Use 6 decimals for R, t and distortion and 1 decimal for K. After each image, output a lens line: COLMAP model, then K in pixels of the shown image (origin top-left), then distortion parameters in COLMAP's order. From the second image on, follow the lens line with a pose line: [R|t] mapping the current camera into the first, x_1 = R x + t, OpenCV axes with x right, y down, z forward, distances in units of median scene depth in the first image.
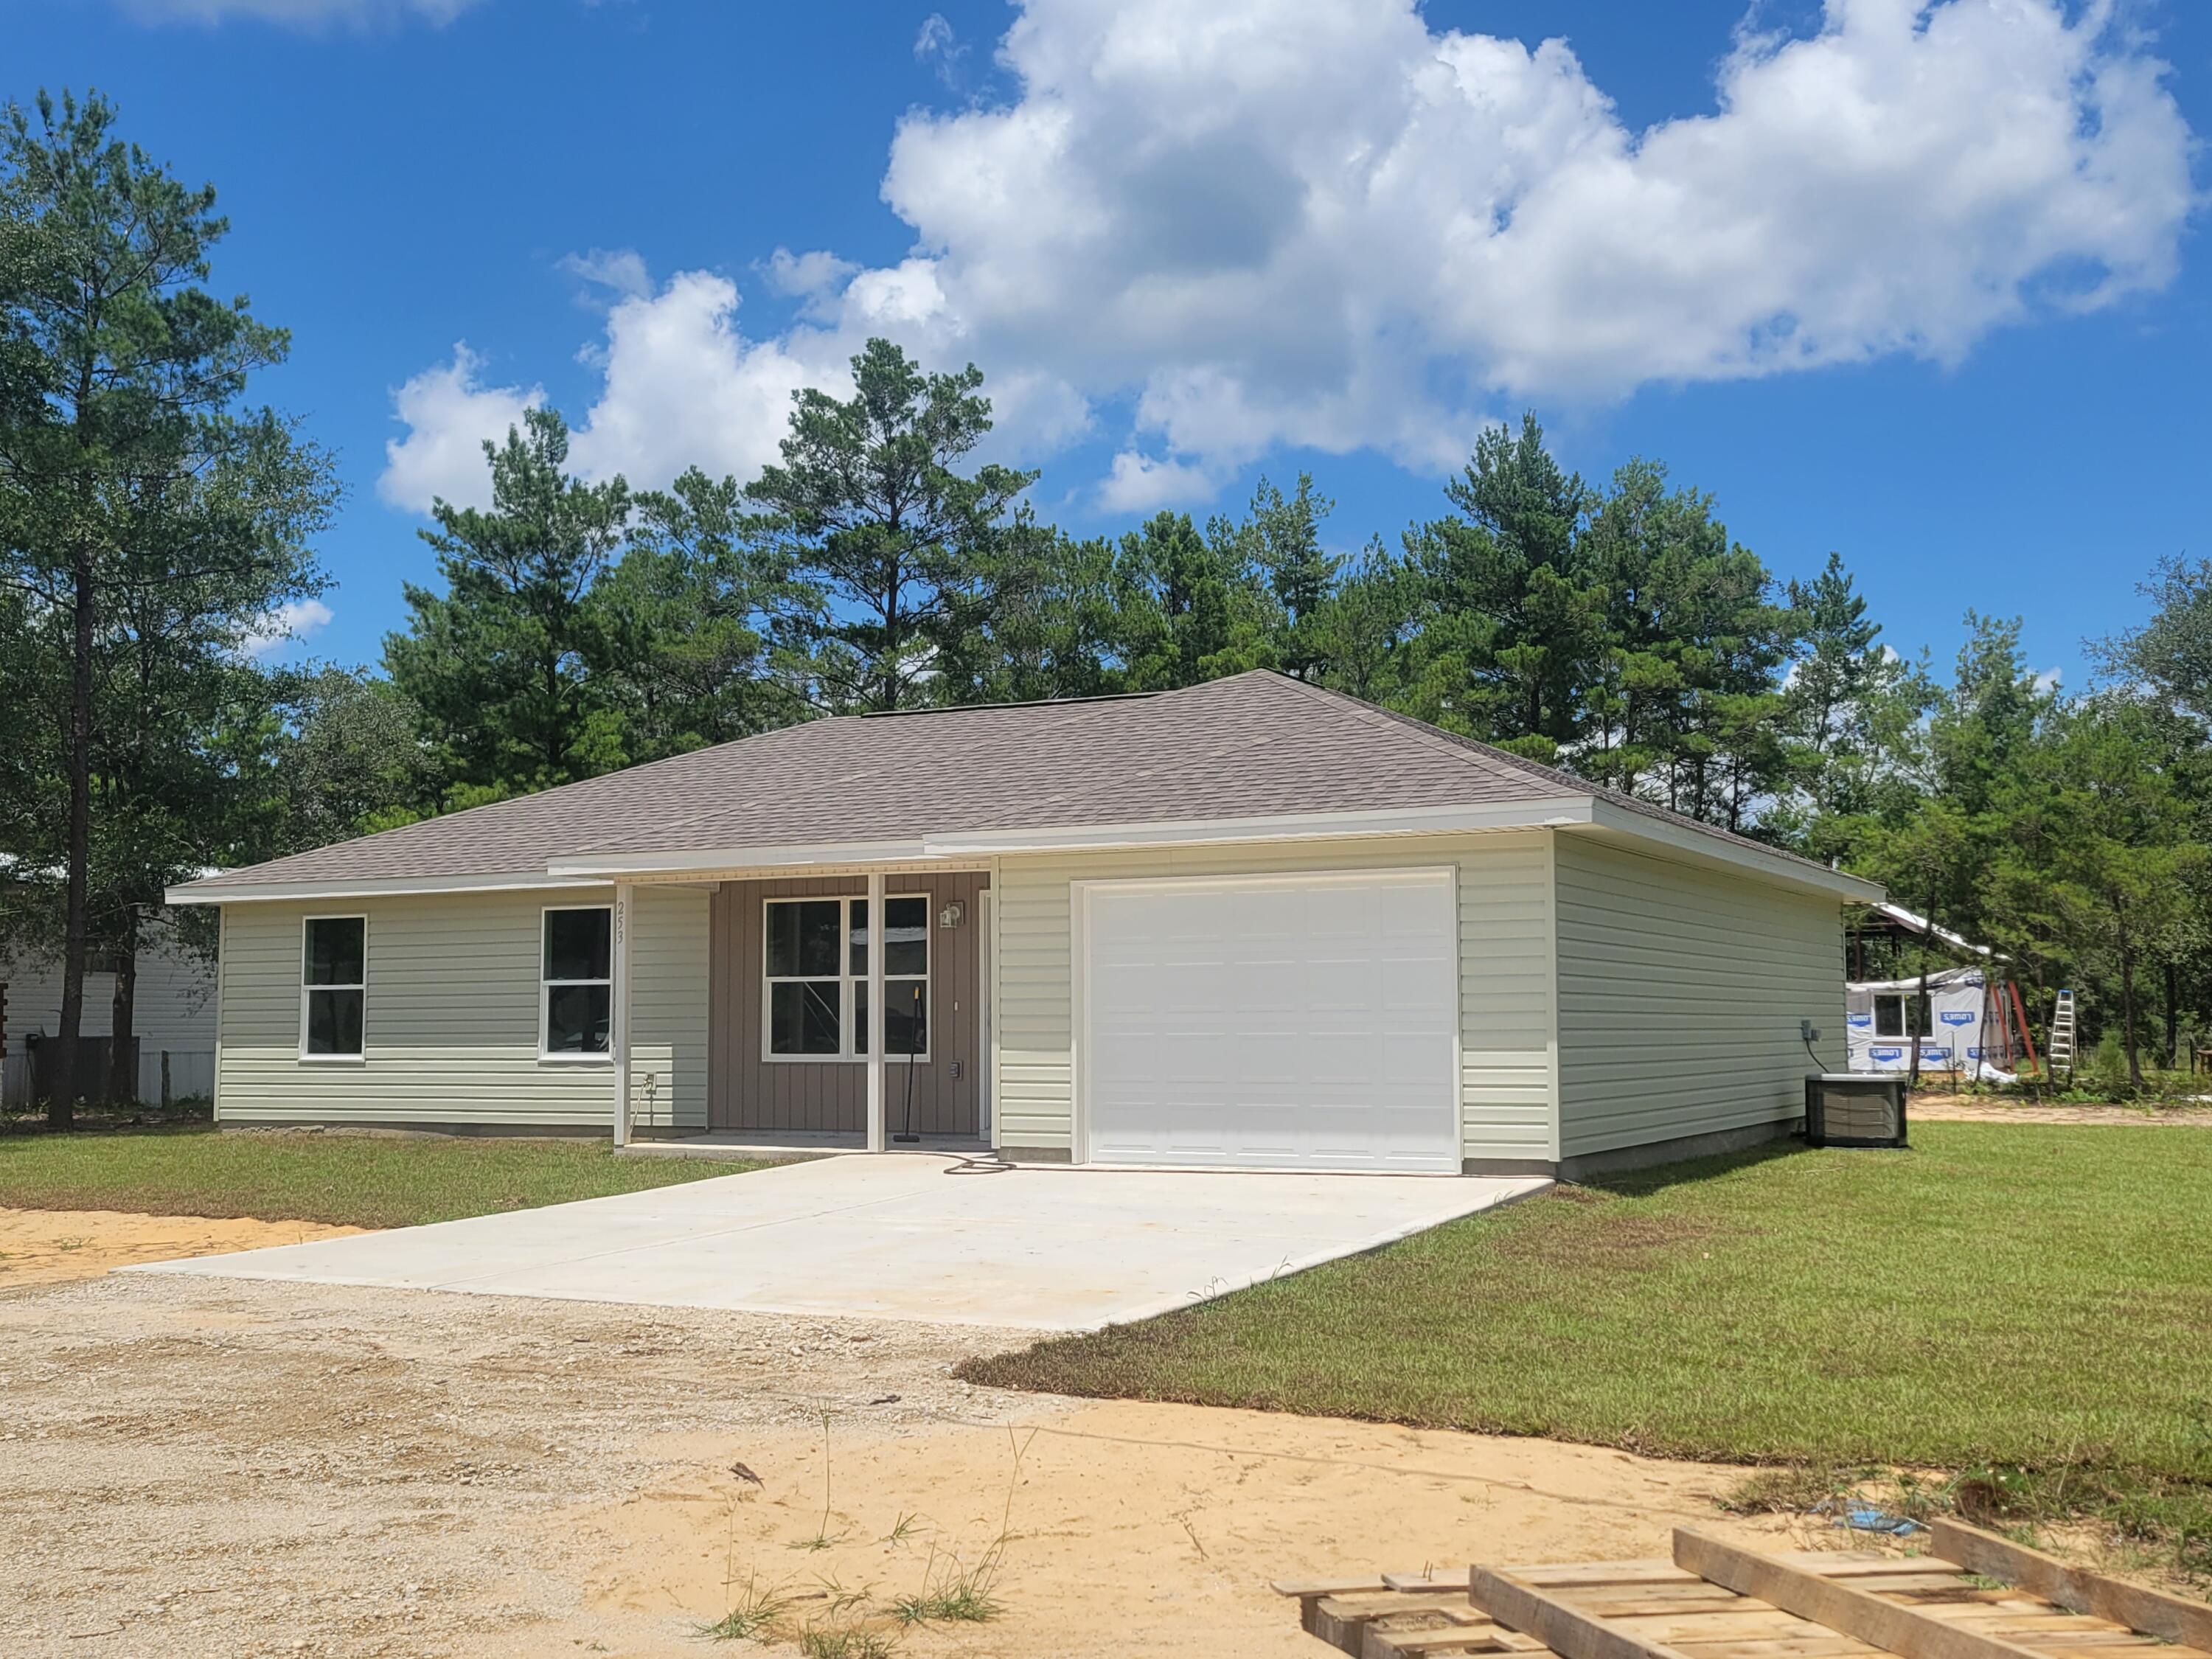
lens RADIAL K [[2221.8, 0, 1105.6], [0, 2221.8, 880.2], [0, 0, 1]] dist [0.068468, -0.000341]
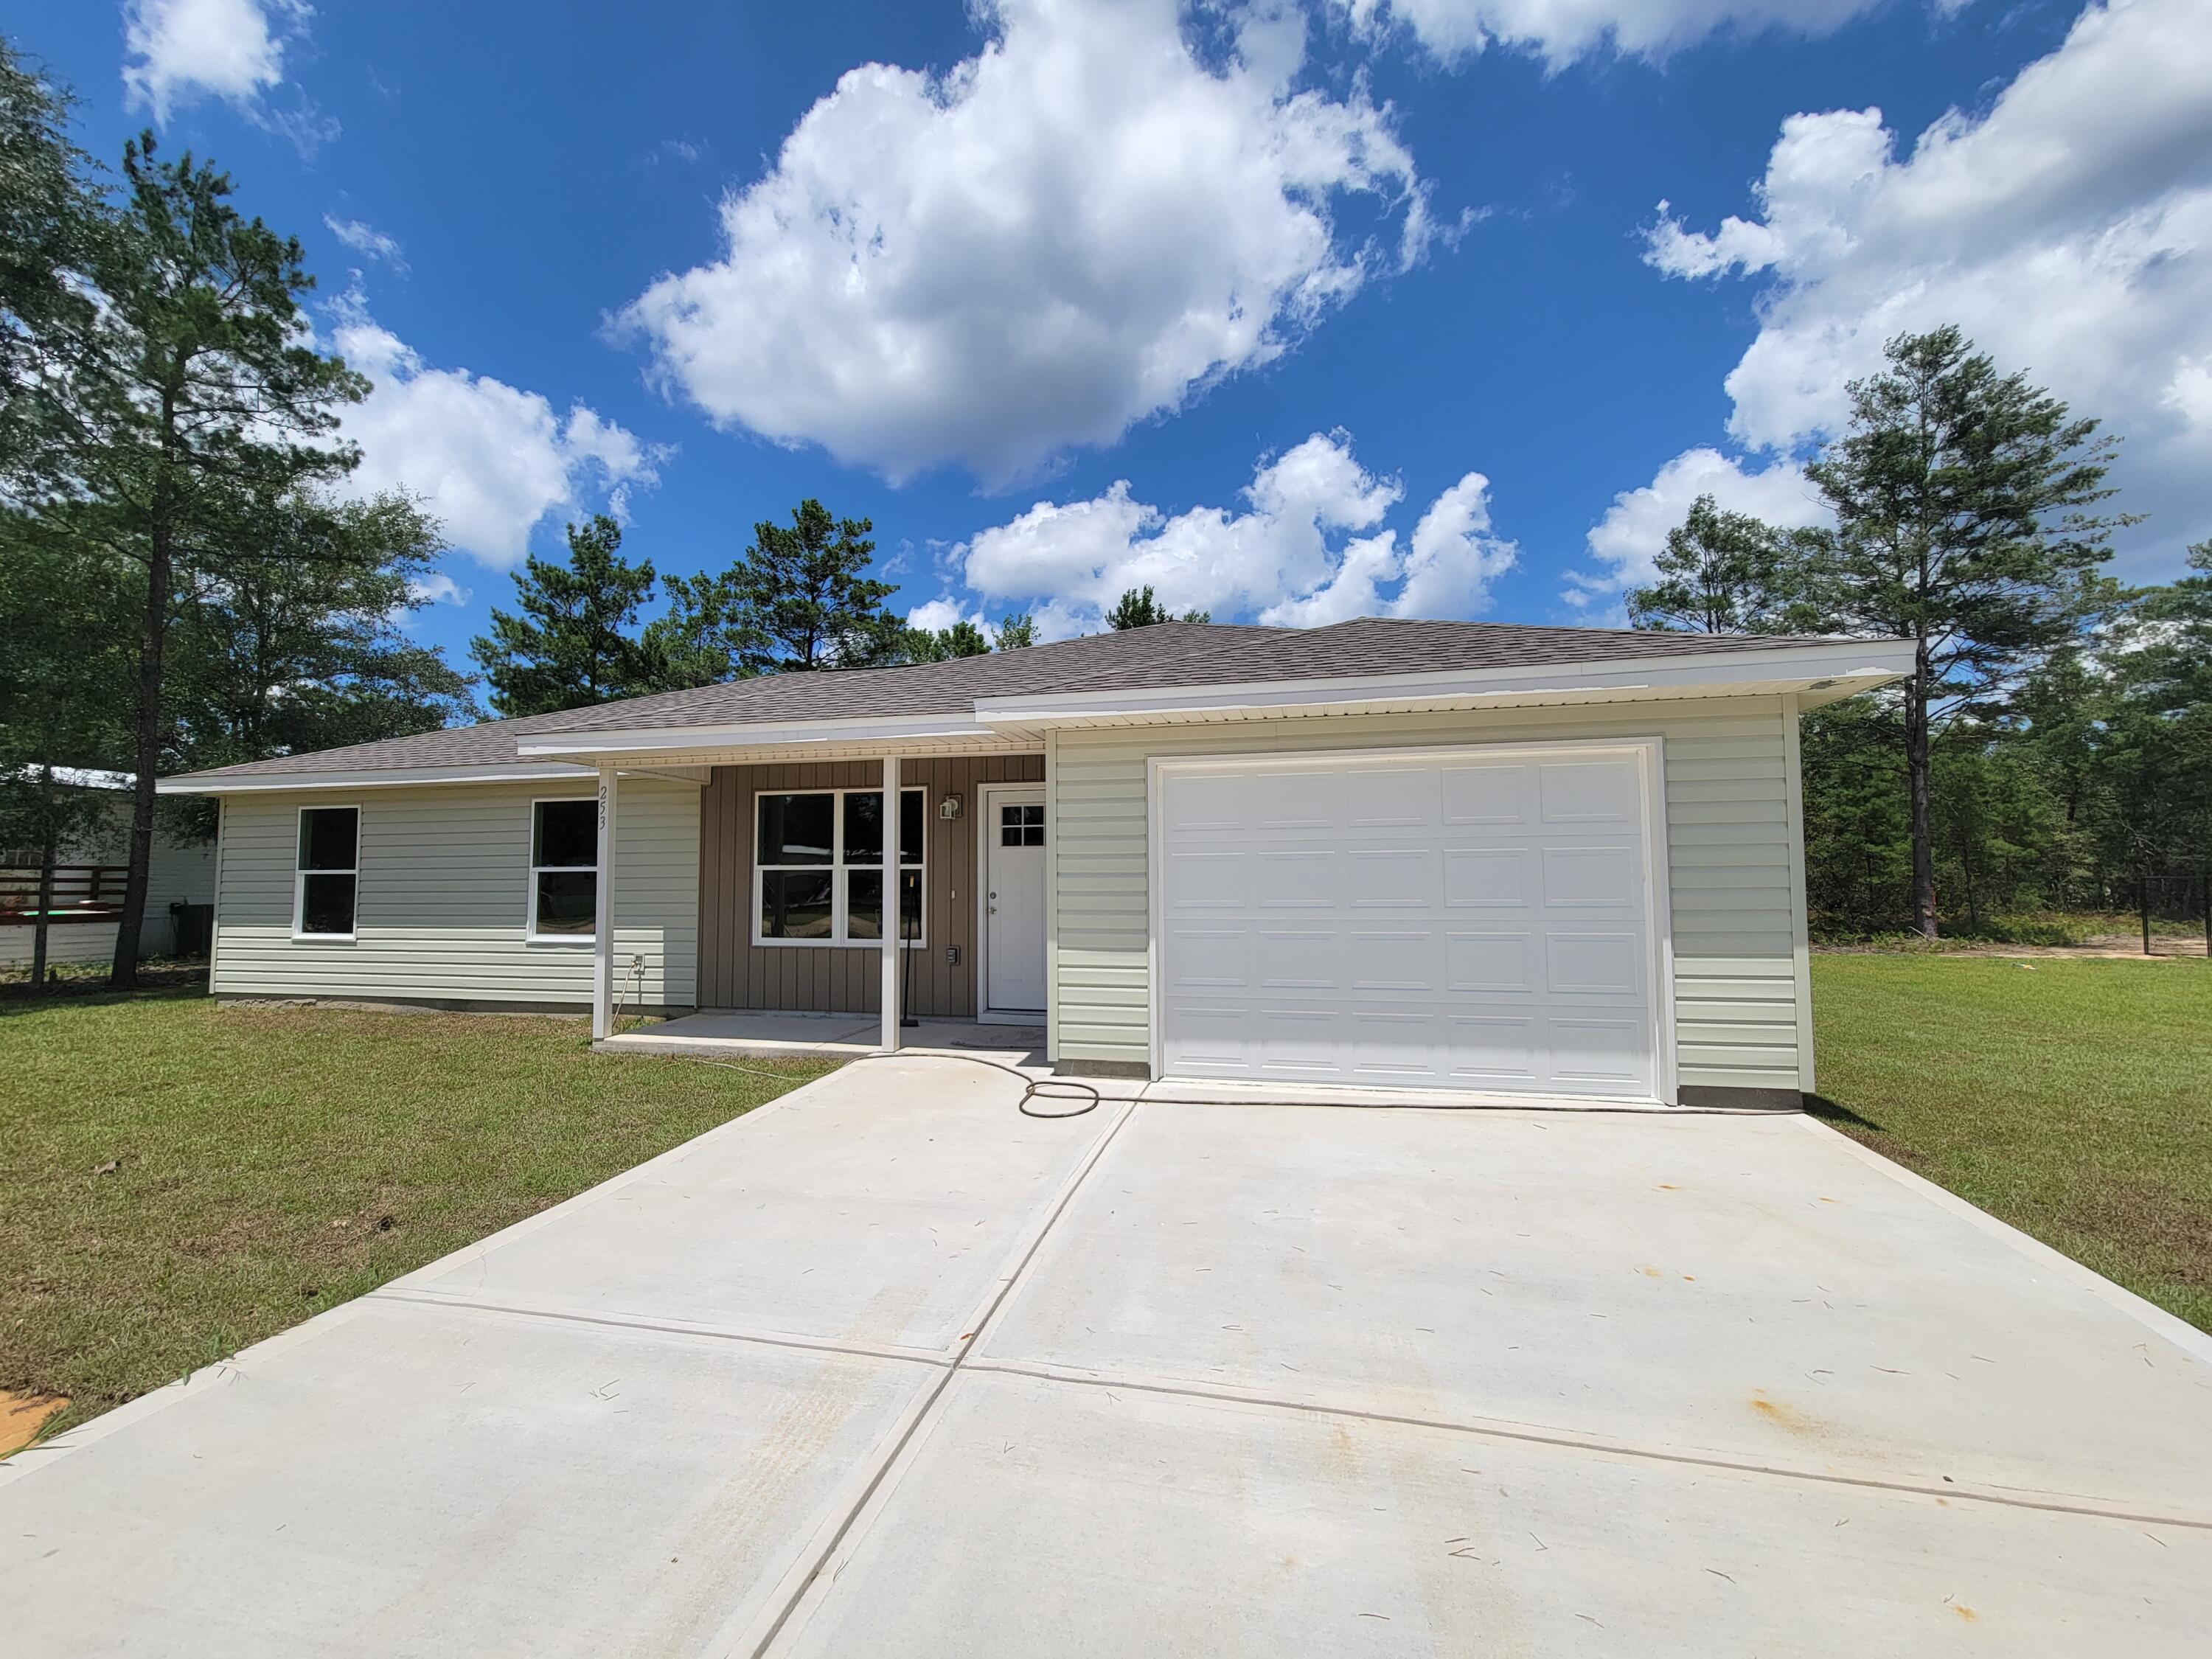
lens RADIAL K [[901.3, 0, 1107.7], [0, 901.3, 840.8], [0, 0, 1]] dist [0.001087, -0.004098]
pose [[0.968193, 0.013540, 0.249839, -0.097047], [-0.016735, 0.999803, 0.010669, 0.024167], [-0.249646, -0.014511, 0.968228, 0.535710]]
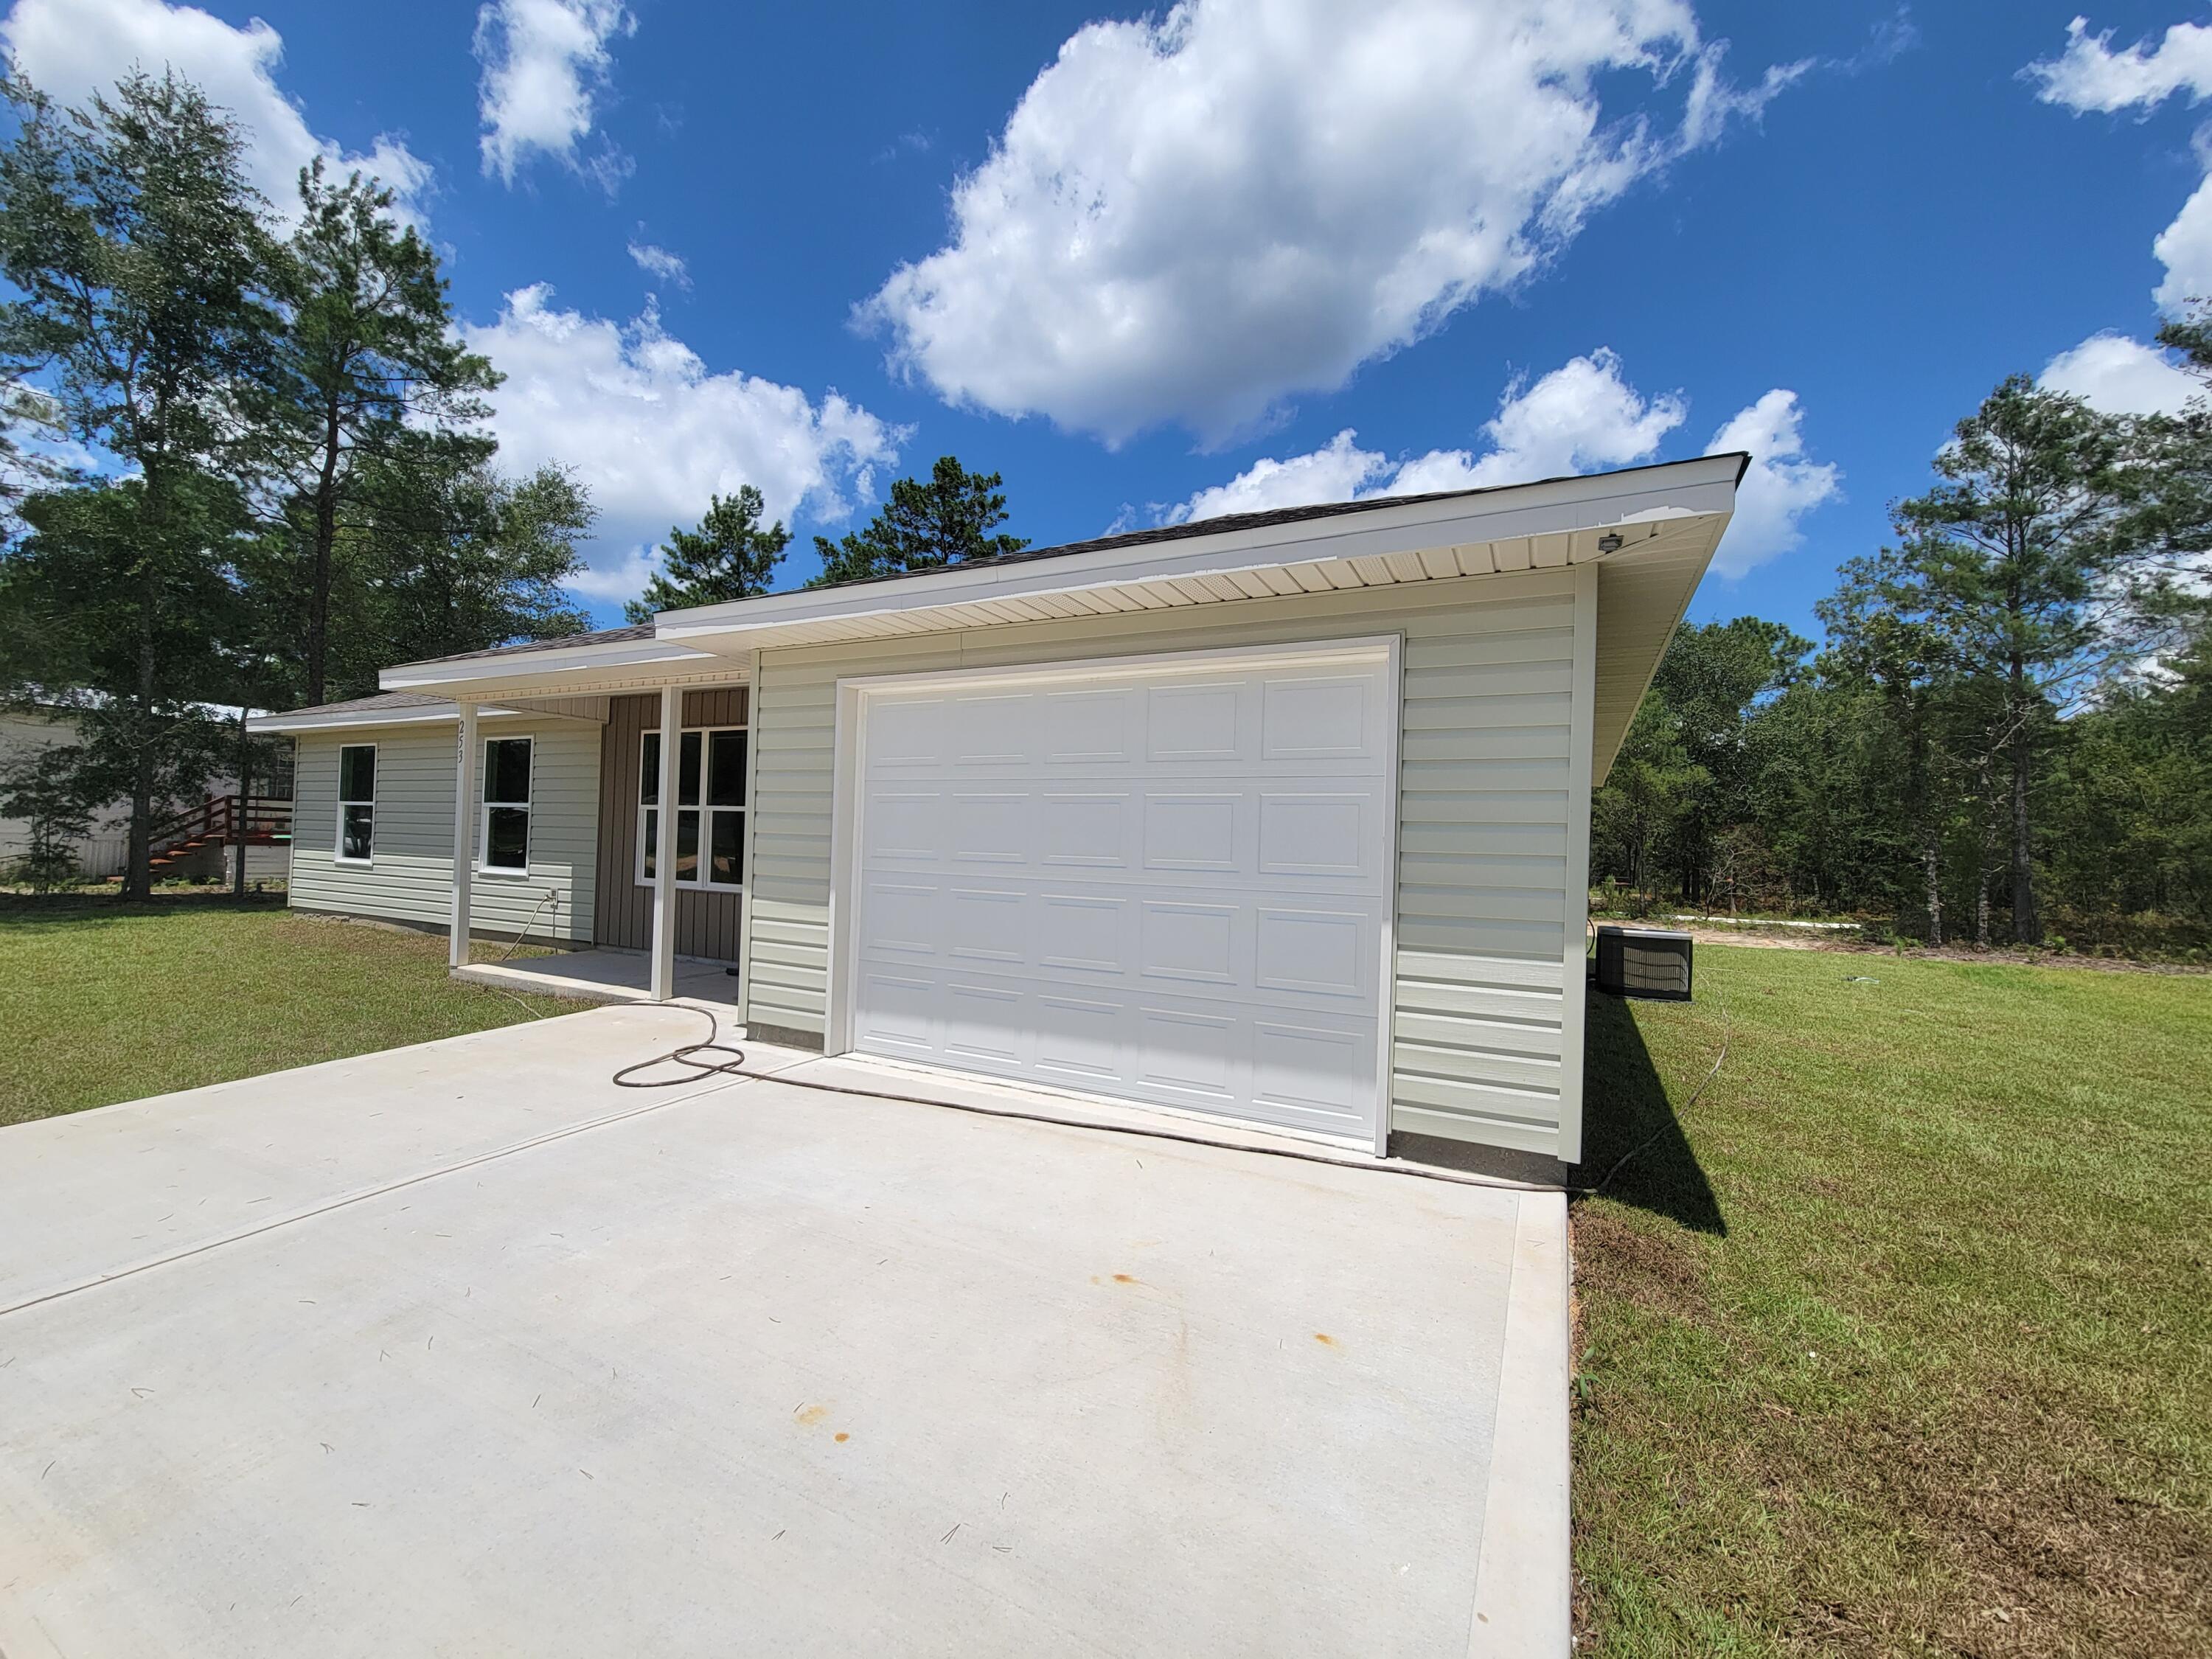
lens RADIAL K [[908.6, 0, 1089.4], [0, 908.6, 831.8], [0, 0, 1]] dist [-0.011278, 0.004494]
pose [[0.999301, 0.037031, 0.005128, 0.056145], [-0.037236, 0.998136, 0.048362, 0.027226], [-0.003327, -0.048519, 0.998817, 0.562536]]
